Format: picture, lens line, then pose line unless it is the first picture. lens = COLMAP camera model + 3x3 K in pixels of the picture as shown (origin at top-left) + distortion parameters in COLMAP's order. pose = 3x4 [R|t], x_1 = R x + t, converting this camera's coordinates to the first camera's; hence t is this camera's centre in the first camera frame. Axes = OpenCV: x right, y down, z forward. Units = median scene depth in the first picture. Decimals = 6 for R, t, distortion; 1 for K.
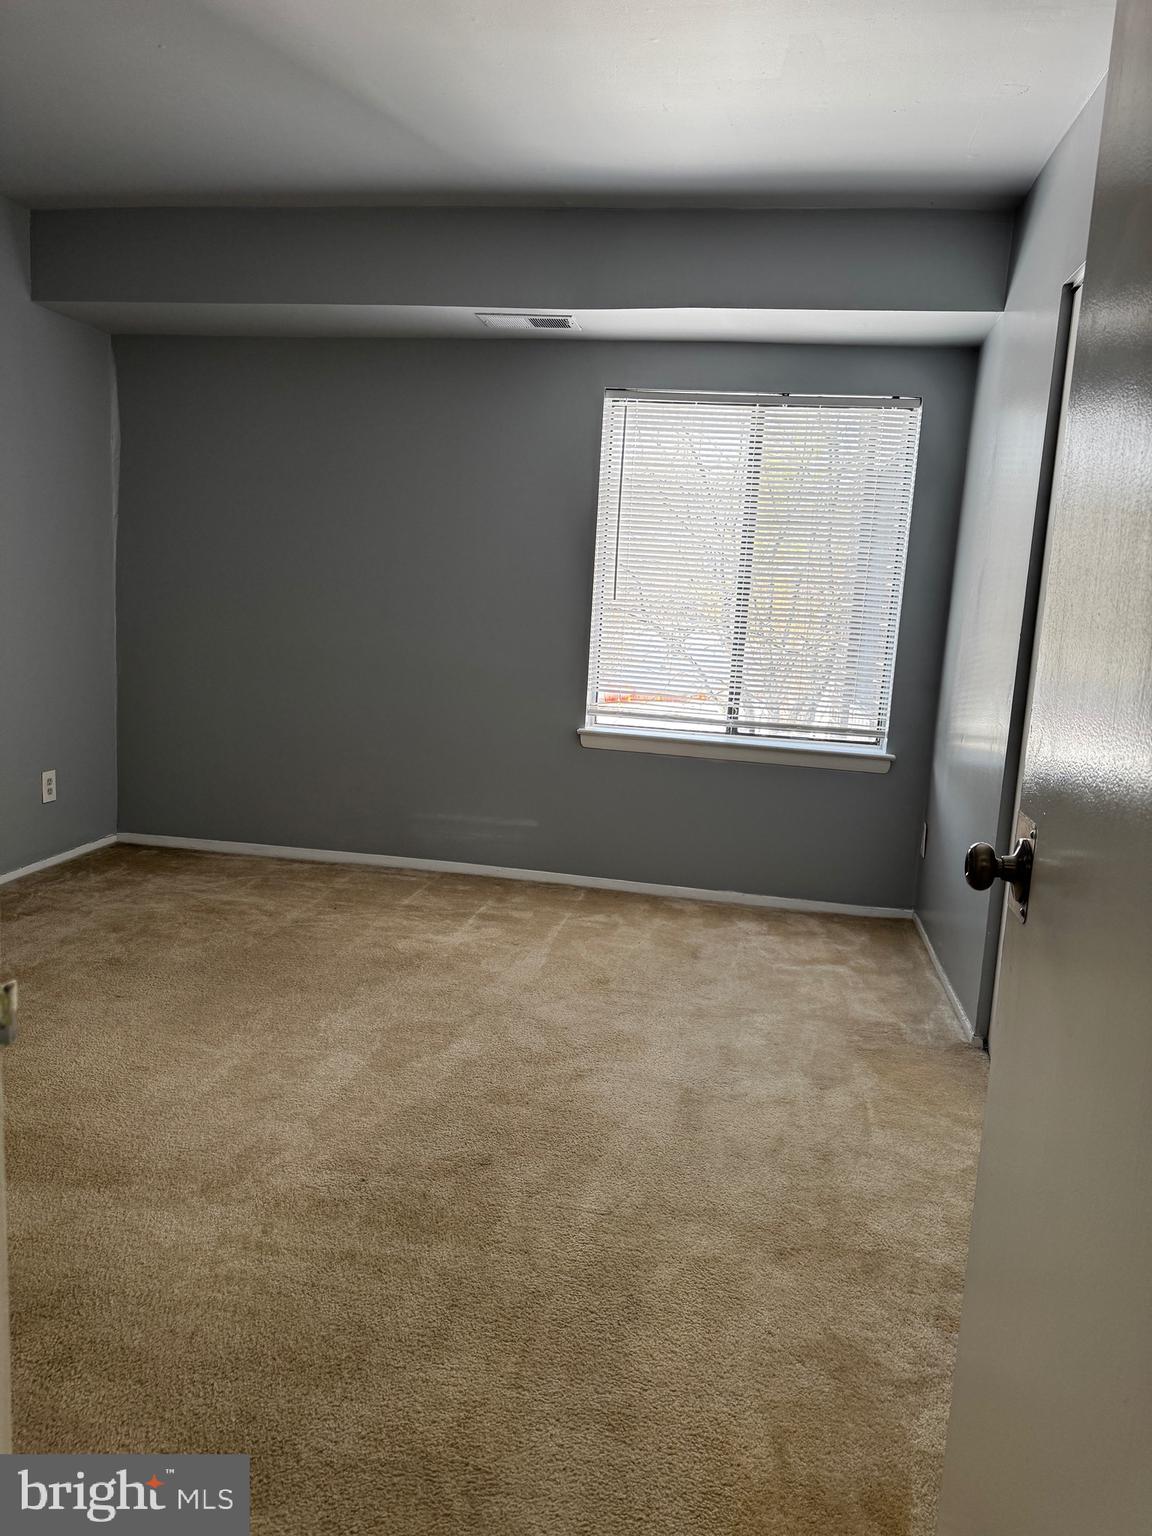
lens RADIAL K [[1084.8, 0, 576.6], [0, 1084.8, 775.5], [0, 0, 1]] dist [0.057029, -0.081691]
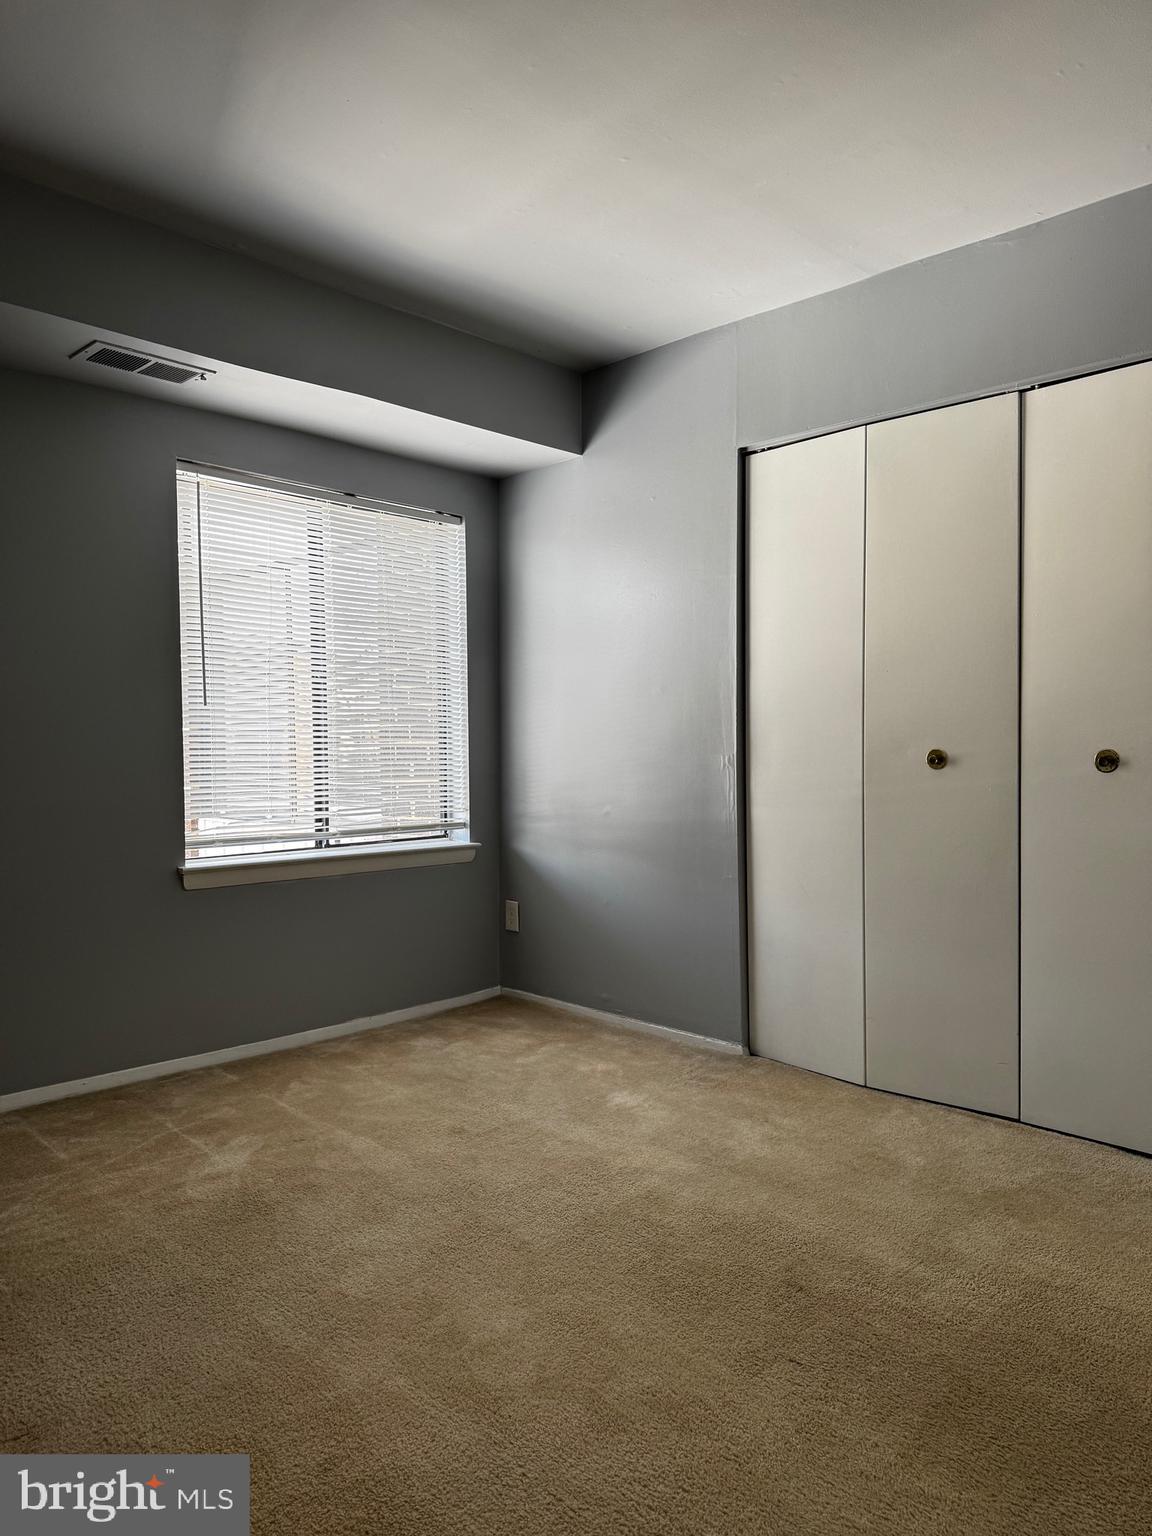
lens RADIAL K [[1084.8, 0, 604.1], [0, 1084.8, 750.5], [0, 0, 1]] dist [0.057029, -0.081691]
pose [[0.558553, -0.069552, 0.826548, -0.506961], [0.175149, 0.983899, -0.035567, -0.047620], [-0.810766, 0.164635, 0.561742, 0.303679]]
